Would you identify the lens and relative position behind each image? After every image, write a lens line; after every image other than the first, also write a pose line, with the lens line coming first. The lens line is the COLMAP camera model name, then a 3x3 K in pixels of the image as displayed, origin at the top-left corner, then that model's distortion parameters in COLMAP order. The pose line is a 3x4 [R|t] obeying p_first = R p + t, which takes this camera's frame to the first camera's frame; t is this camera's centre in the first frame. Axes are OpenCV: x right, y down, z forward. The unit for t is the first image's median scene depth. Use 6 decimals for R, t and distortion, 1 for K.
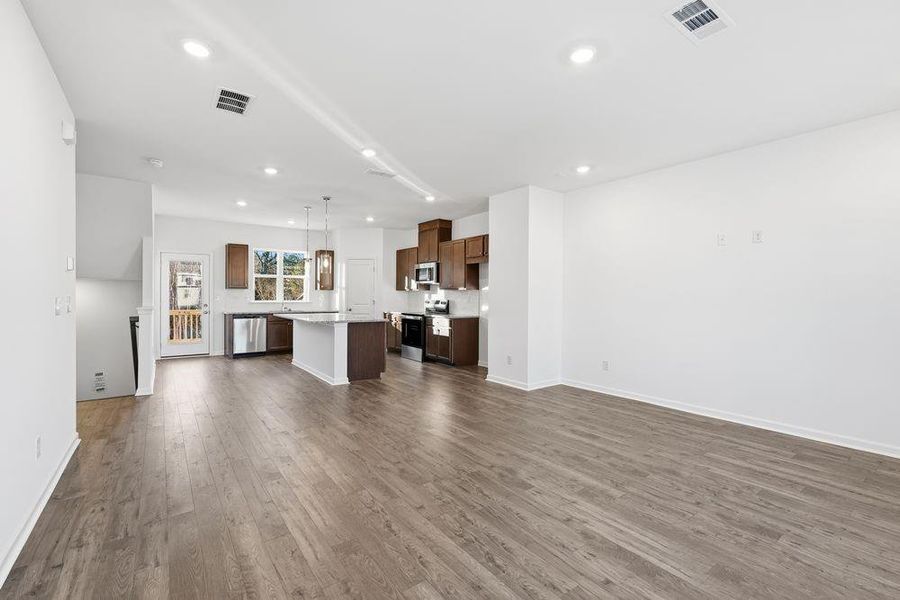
lens RADIAL K [[399.2, 0, 452.2], [0, 399.2, 297.7], [0, 0, 1]] dist [-0.017925, 0.008111]
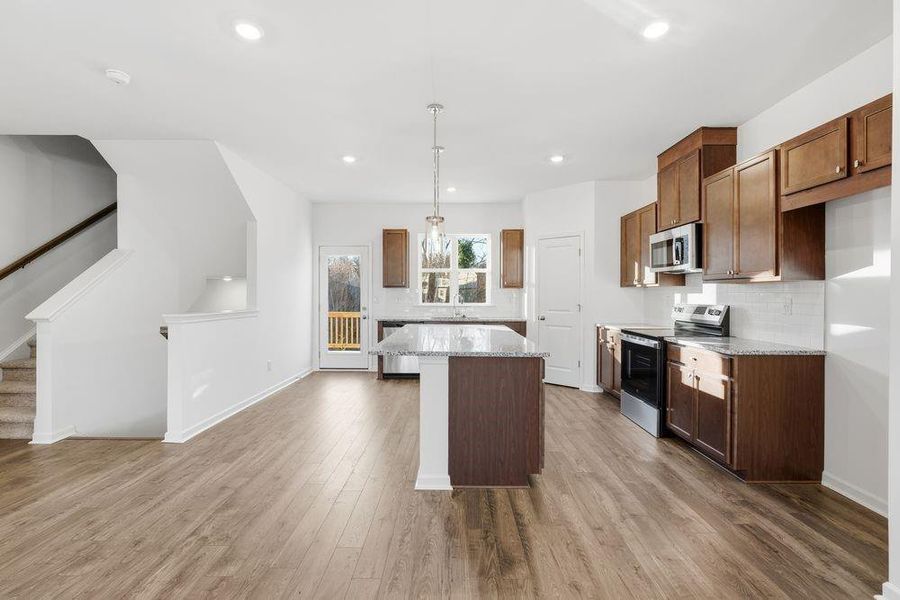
lens RADIAL K [[399.2, 0, 450.7], [0, 399.2, 297.9], [0, 0, 1]] dist [-0.017925, 0.008111]
pose [[0.799578, 0.001150, -0.600561, 0.012230], [-0.002290, 0.999997, -0.001134, -0.002555], [0.600557, 0.002282, 0.799578, 0.604308]]
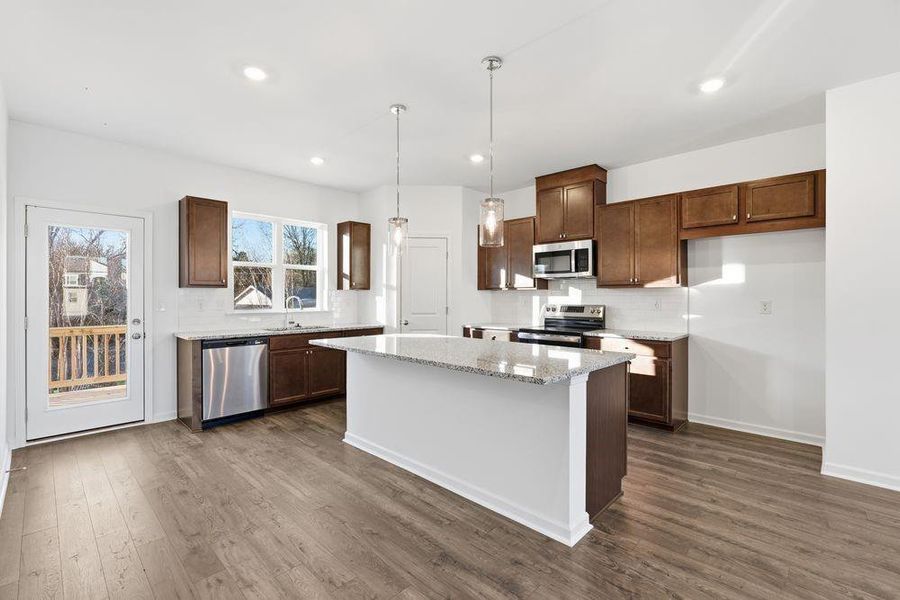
lens RADIAL K [[399.2, 0, 449.5], [0, 399.2, 295.9], [0, 0, 1]] dist [-0.017925, 0.008111]
pose [[0.985798, -0.005761, 0.167835, -0.433332], [0.007665, 0.999913, -0.010701, -0.004986], [-0.167758, 0.011835, 0.985757, 0.610605]]
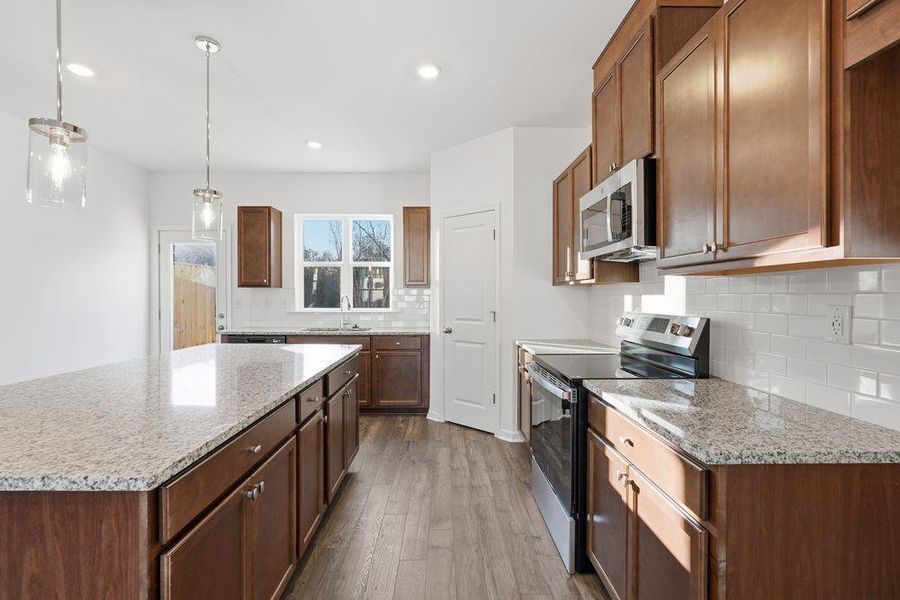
lens RADIAL K [[399.2, 0, 448.7], [0, 399.2, 299.4], [0, 0, 1]] dist [-0.017925, 0.008111]
pose [[0.811169, -0.000202, -0.584812, 0.005420], [-0.001377, 0.999997, -0.002256, -0.006158], [0.584811, 0.002636, 0.811165, 0.956521]]
